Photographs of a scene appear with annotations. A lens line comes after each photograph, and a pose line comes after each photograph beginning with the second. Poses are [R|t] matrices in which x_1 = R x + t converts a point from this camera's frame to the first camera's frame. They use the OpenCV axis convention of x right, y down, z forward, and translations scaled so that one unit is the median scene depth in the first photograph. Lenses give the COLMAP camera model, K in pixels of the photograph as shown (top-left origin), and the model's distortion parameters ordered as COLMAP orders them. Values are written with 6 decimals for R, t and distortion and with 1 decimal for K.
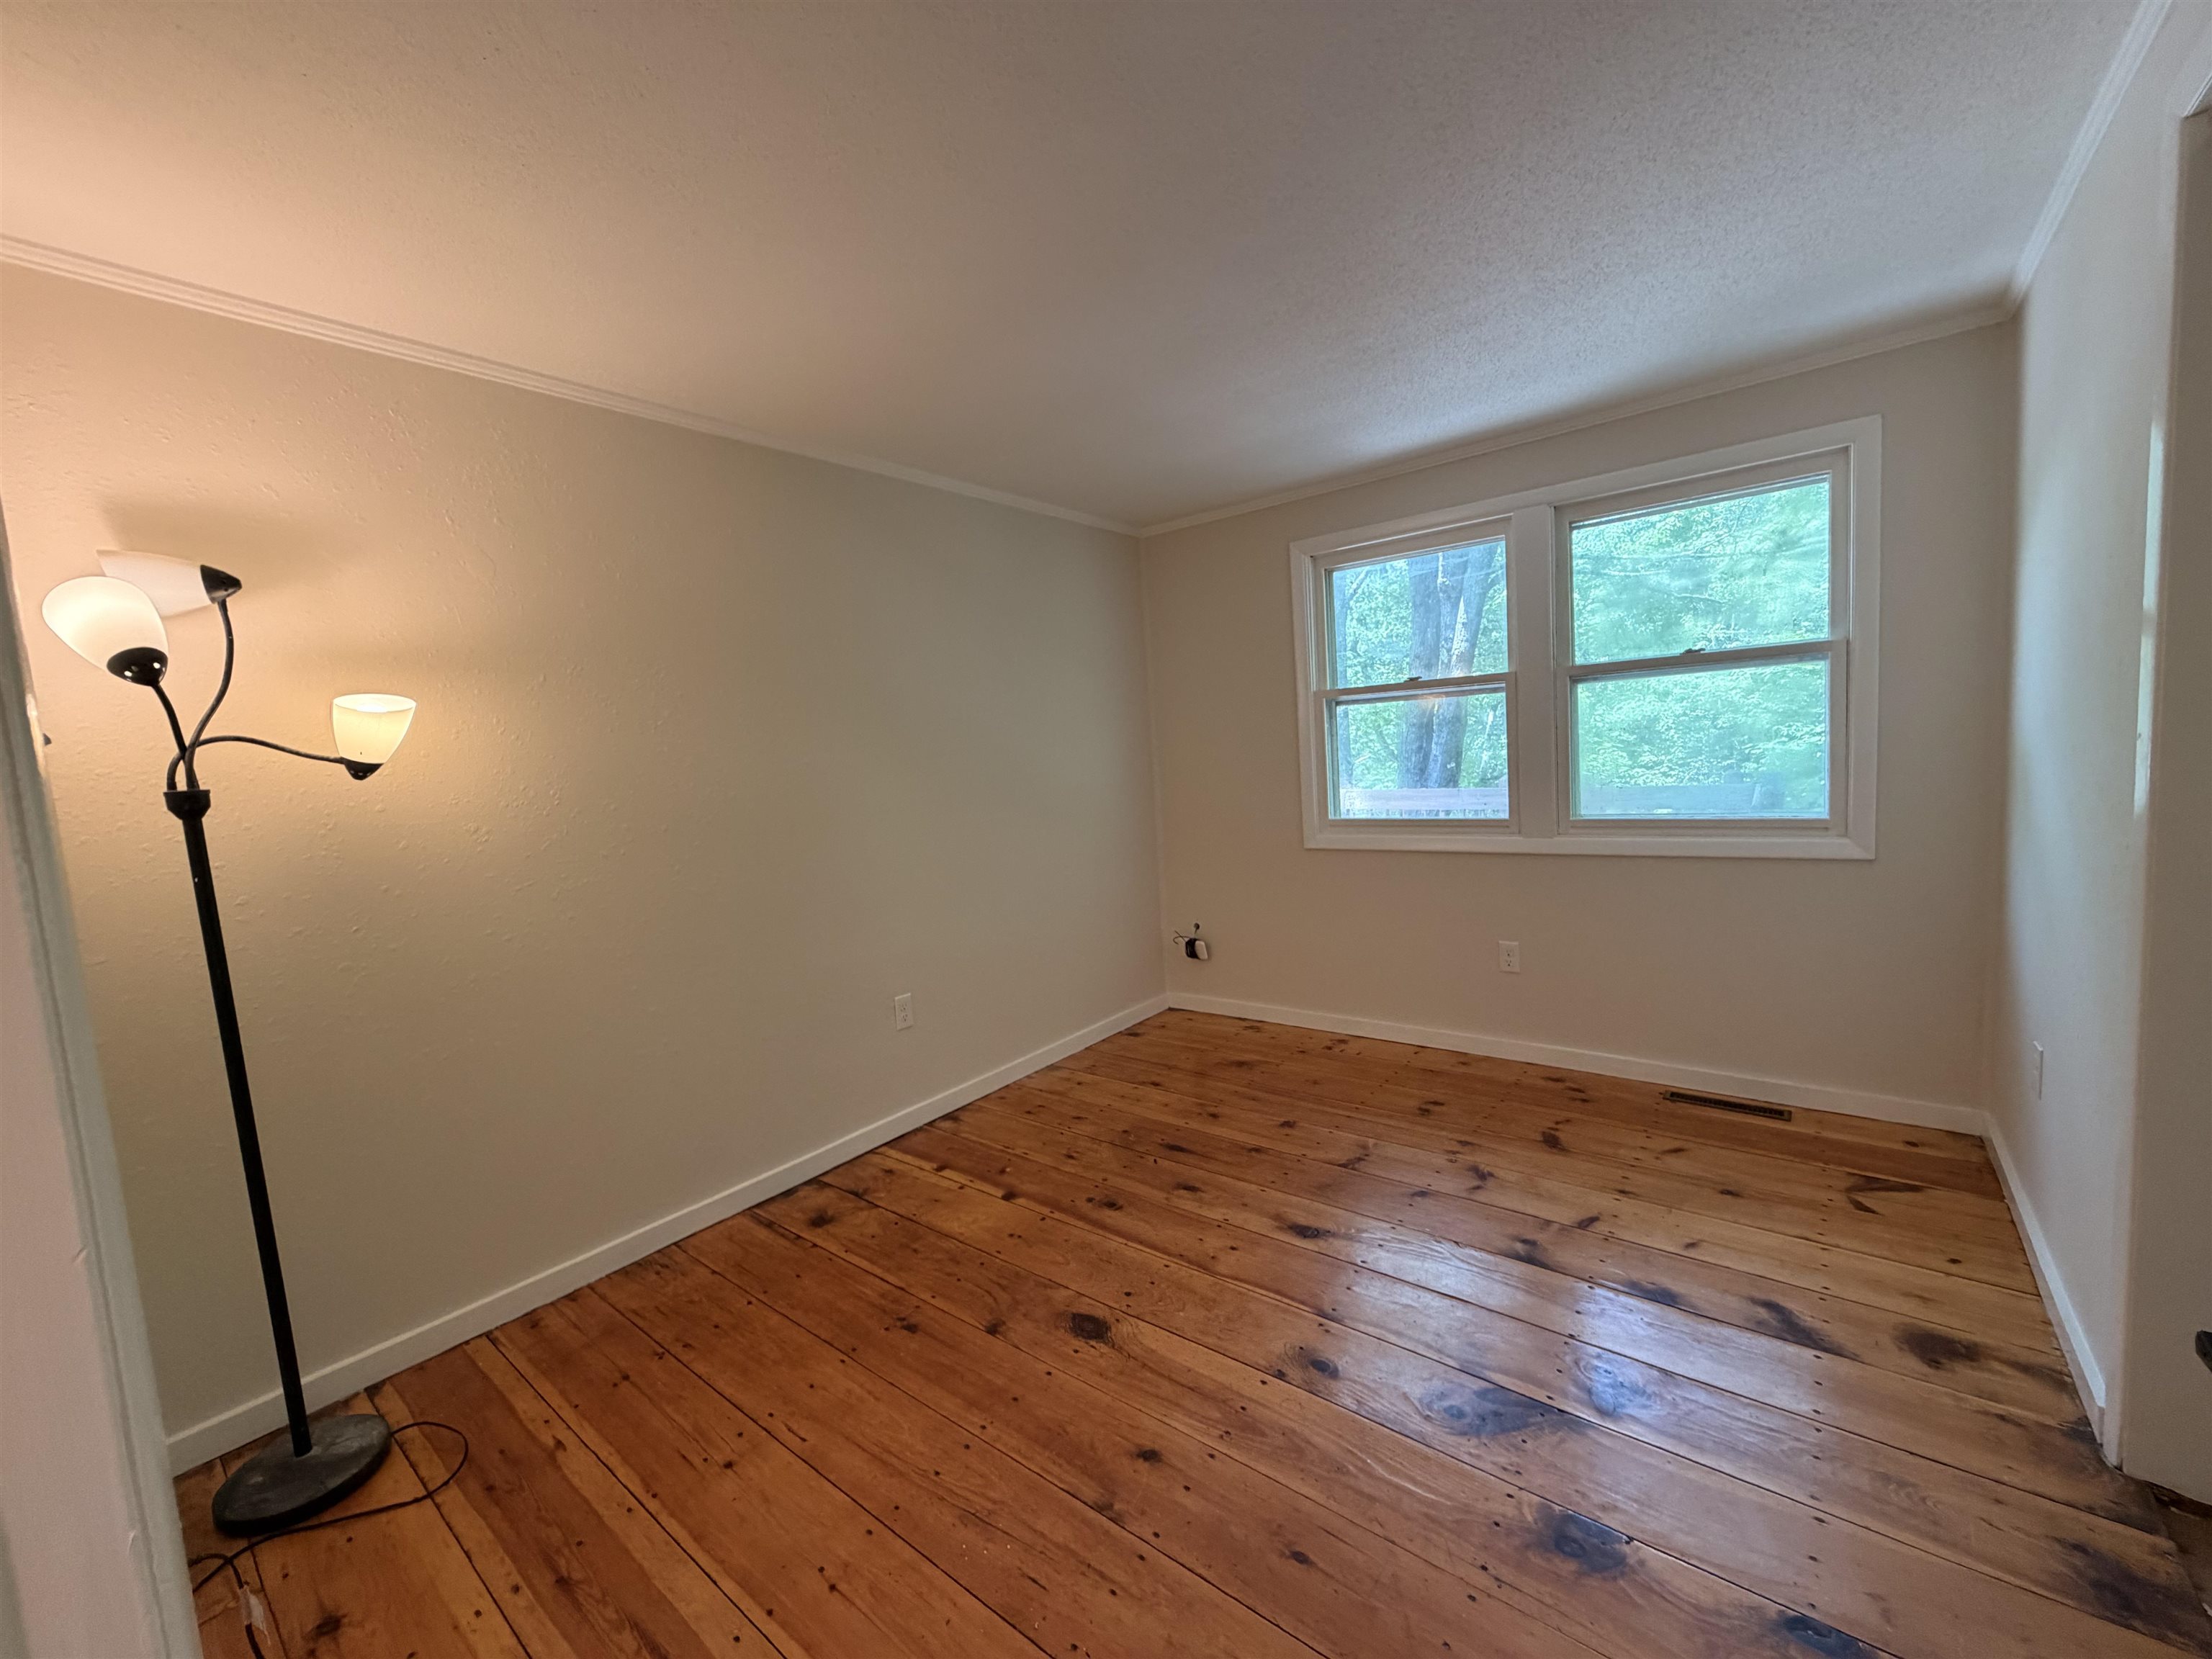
lens RADIAL K [[884.4, 0, 1099.0], [0, 884.4, 825.7], [0, 0, 1]] dist [0.000259, -0.000379]
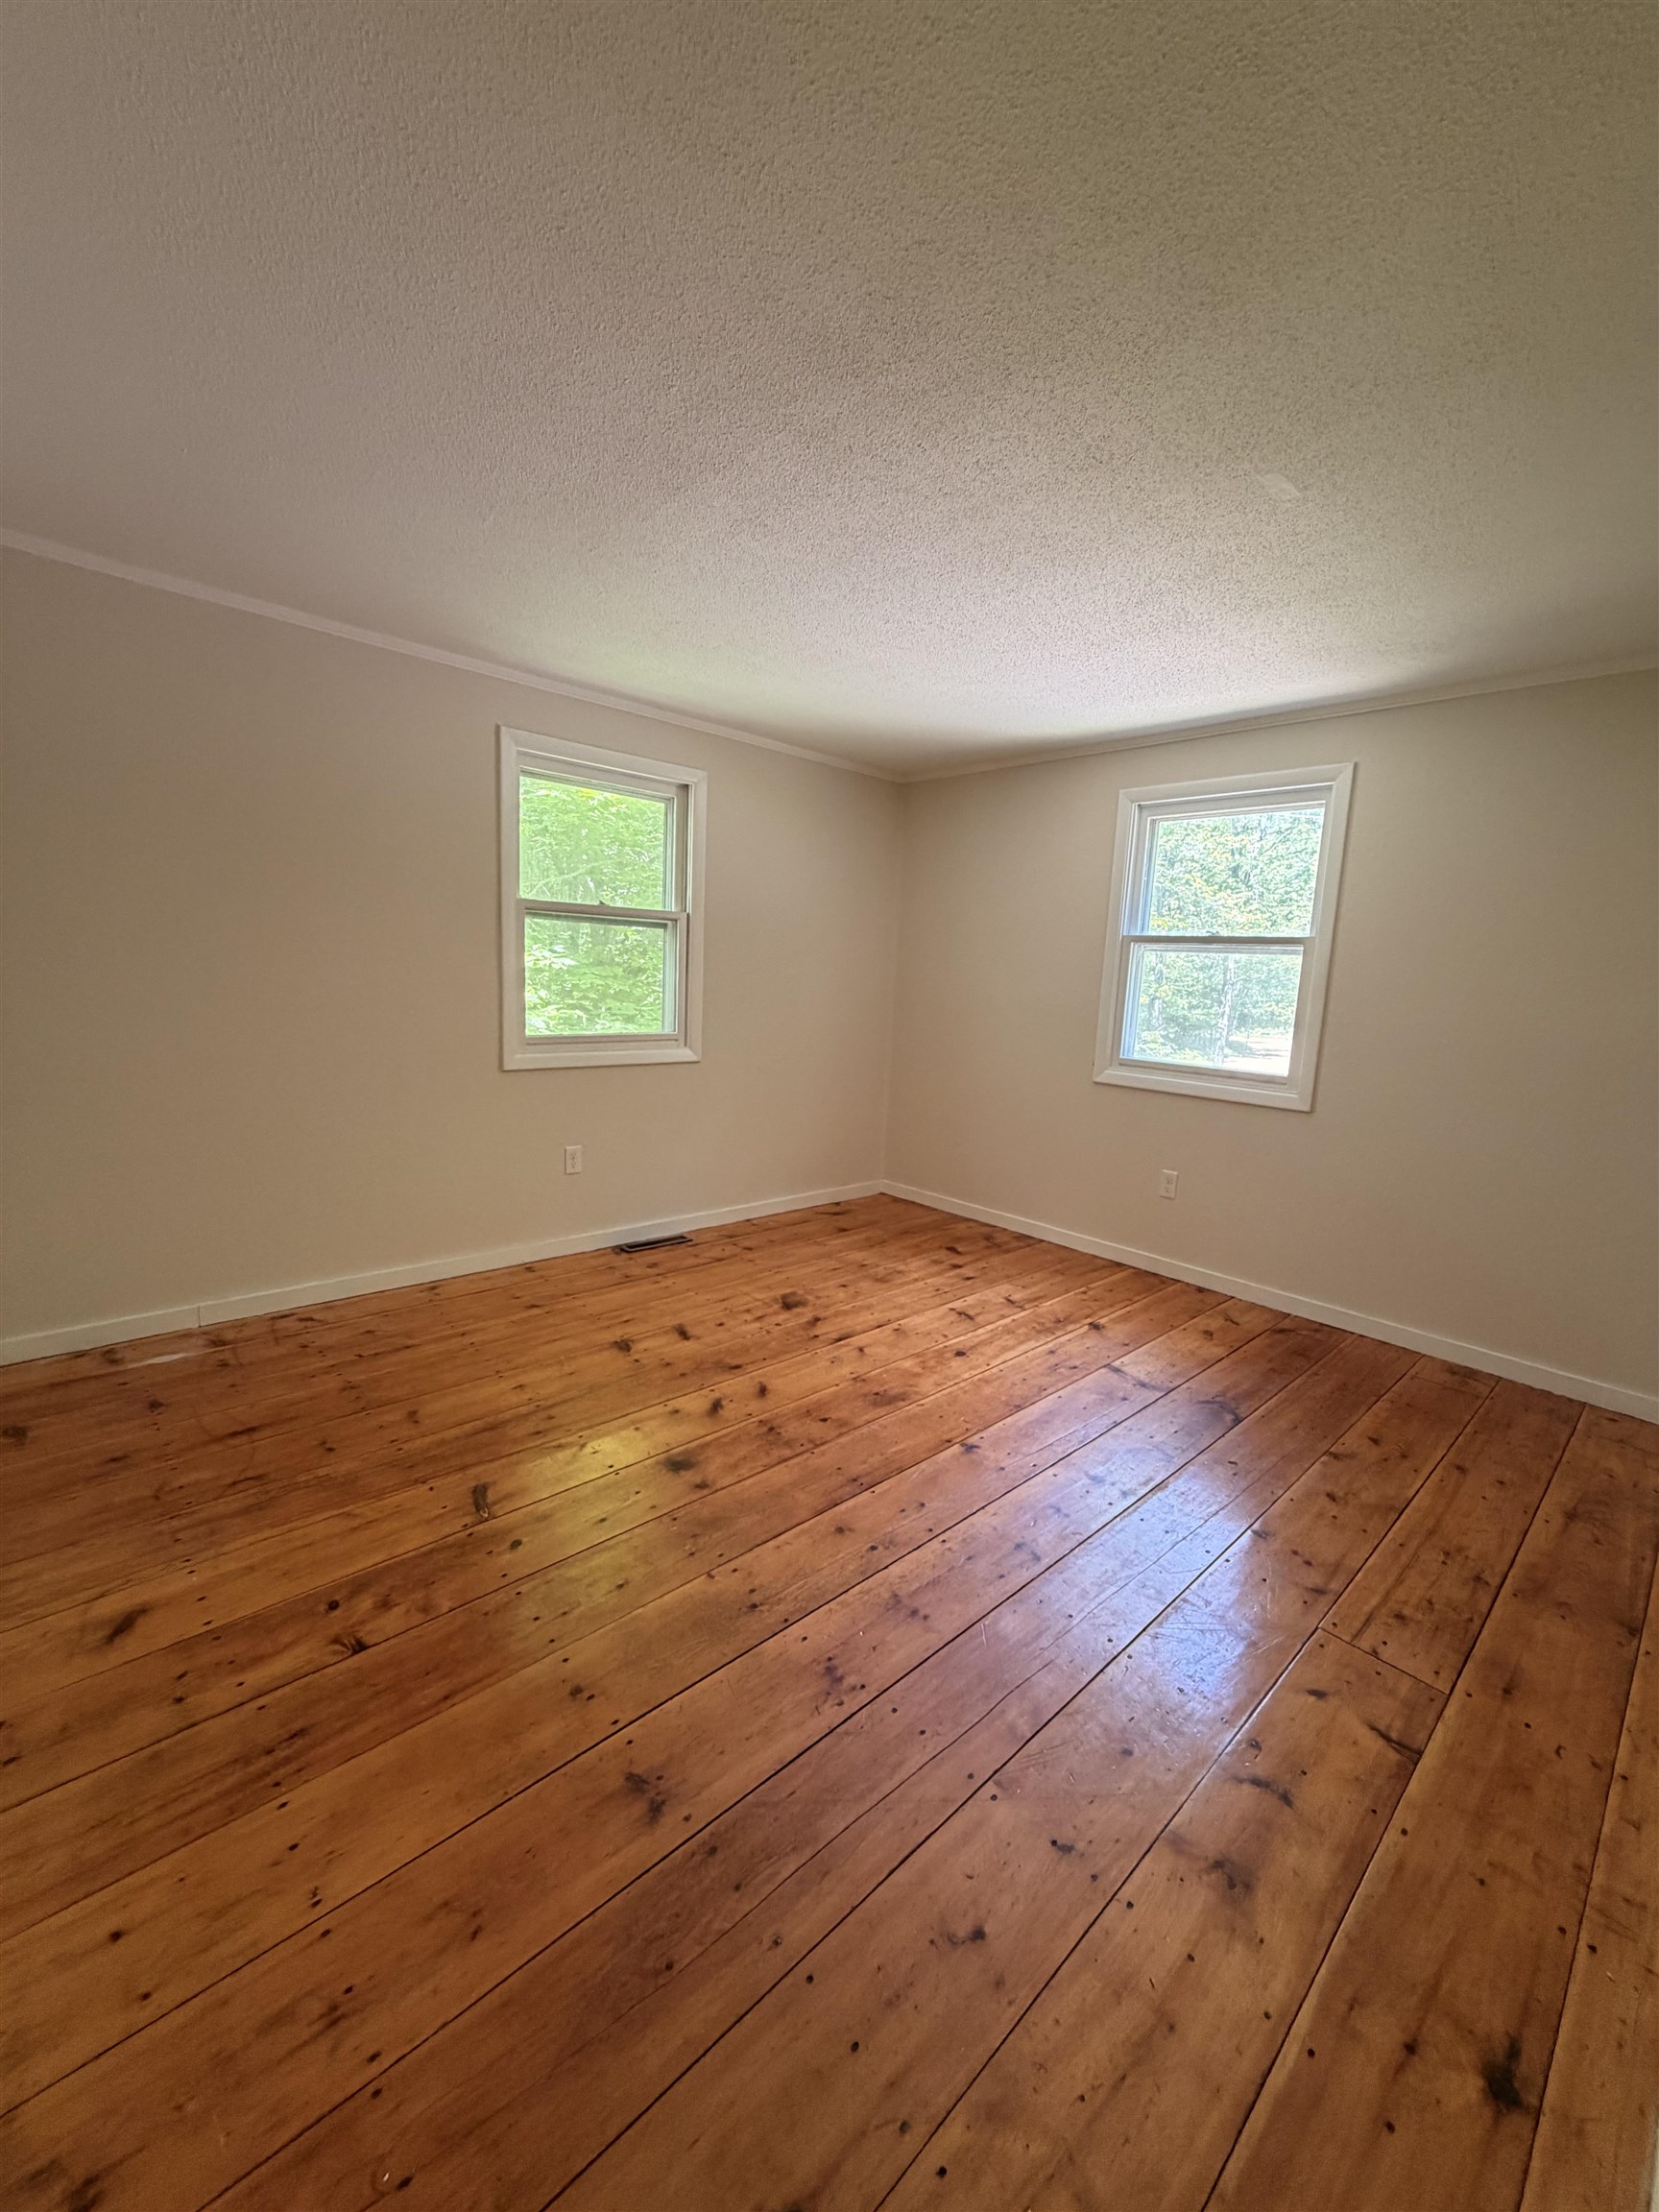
lens RADIAL K [[884.4, 0, 828.3], [0, 884.4, 1098.1], [0, 0, 1]] dist [0.000259, -0.000379]
pose [[0.130642, -0.068534, 0.989058, -0.608109], [0.029049, 0.997444, 0.065278, 0.007188], [-0.991004, 0.020203, 0.132299, 0.561355]]
